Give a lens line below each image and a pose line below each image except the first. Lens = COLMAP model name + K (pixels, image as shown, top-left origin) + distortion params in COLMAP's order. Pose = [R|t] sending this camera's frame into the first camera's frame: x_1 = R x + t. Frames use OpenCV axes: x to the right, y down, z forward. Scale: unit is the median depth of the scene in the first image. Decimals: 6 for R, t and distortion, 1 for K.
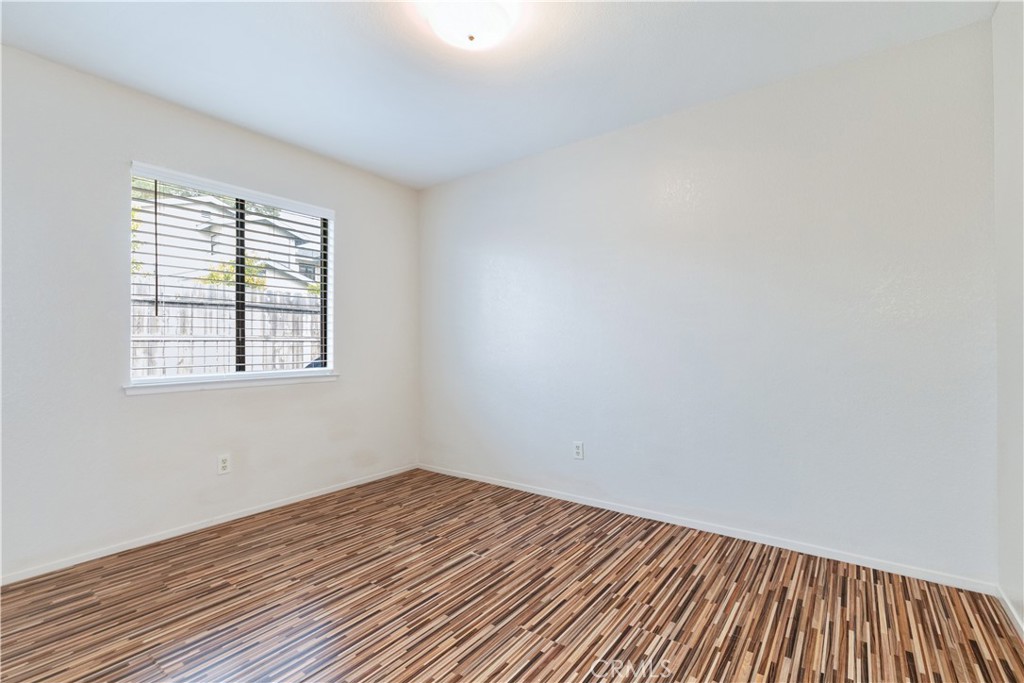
lens RADIAL K [[453.1, 0, 513.3], [0, 453.1, 346.6], [0, 0, 1]] dist [0.003695, 0.000020]
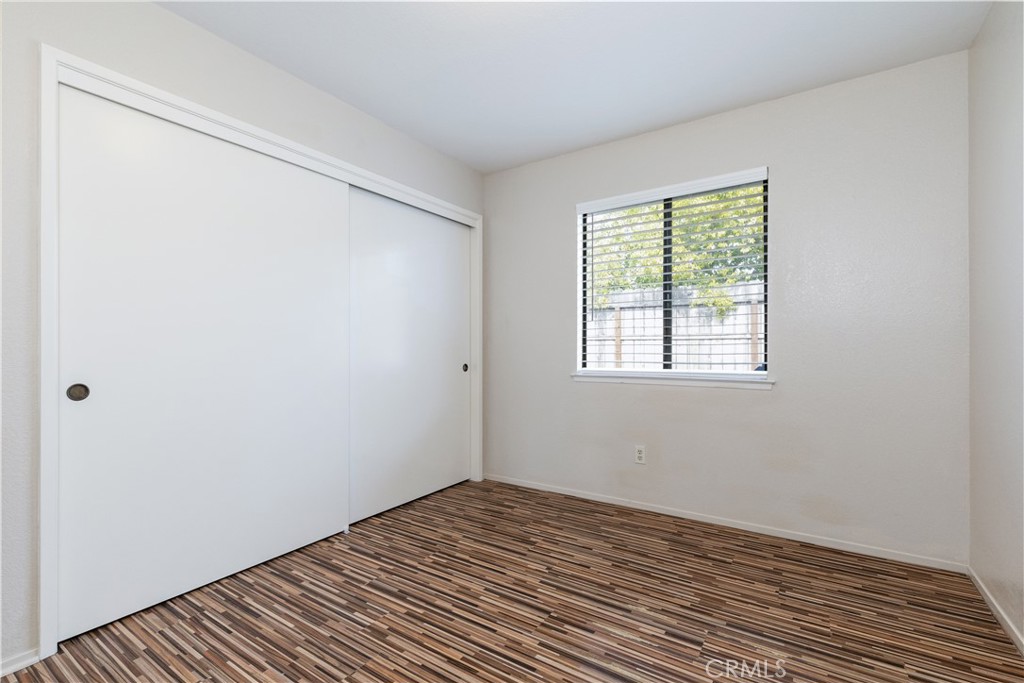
lens RADIAL K [[453.1, 0, 515.4], [0, 453.1, 338.7], [0, 0, 1]] dist [0.003695, 0.000020]
pose [[0.069935, -0.010119, -0.997500, 0.435623], [0.001753, 0.999948, -0.010021, -0.004561], [0.997550, -0.001048, 0.069949, 0.665448]]
